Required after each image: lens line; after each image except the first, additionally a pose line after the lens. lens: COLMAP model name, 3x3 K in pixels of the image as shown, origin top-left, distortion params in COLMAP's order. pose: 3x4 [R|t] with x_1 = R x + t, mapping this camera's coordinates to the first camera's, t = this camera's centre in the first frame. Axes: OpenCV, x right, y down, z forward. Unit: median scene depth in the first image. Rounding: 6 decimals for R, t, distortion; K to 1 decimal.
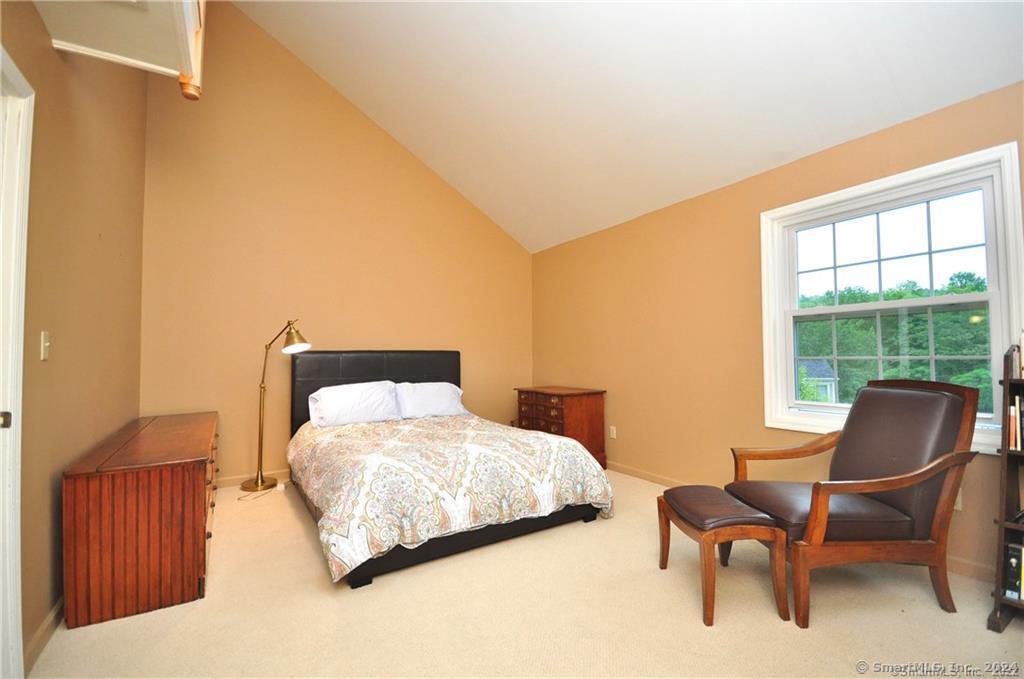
lens RADIAL K [[450.5, 0, 516.9], [0, 450.5, 343.0], [0, 0, 1]] dist [0.004689, -0.003549]
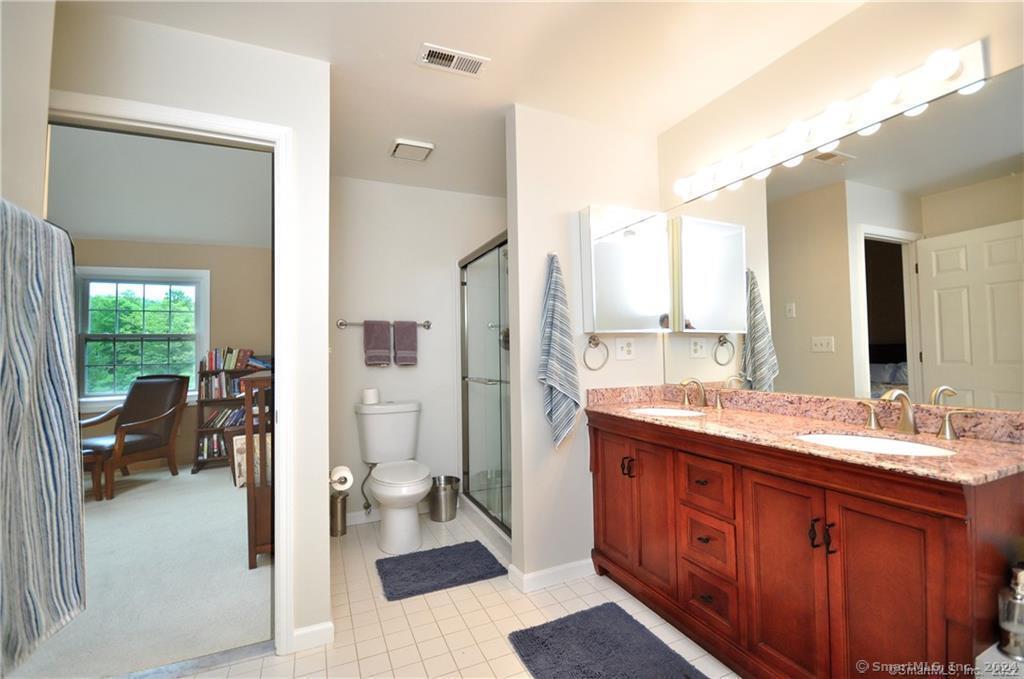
lens RADIAL K [[450.5, 0, 516.9], [0, 450.5, 343.0], [0, 0, 1]] dist [0.004689, -0.003549]
pose [[0.139906, 0.026453, 0.989811, -0.890196], [-0.011561, 0.999619, -0.025081, -0.024429], [-0.990097, -0.007934, 0.140158, -0.842011]]
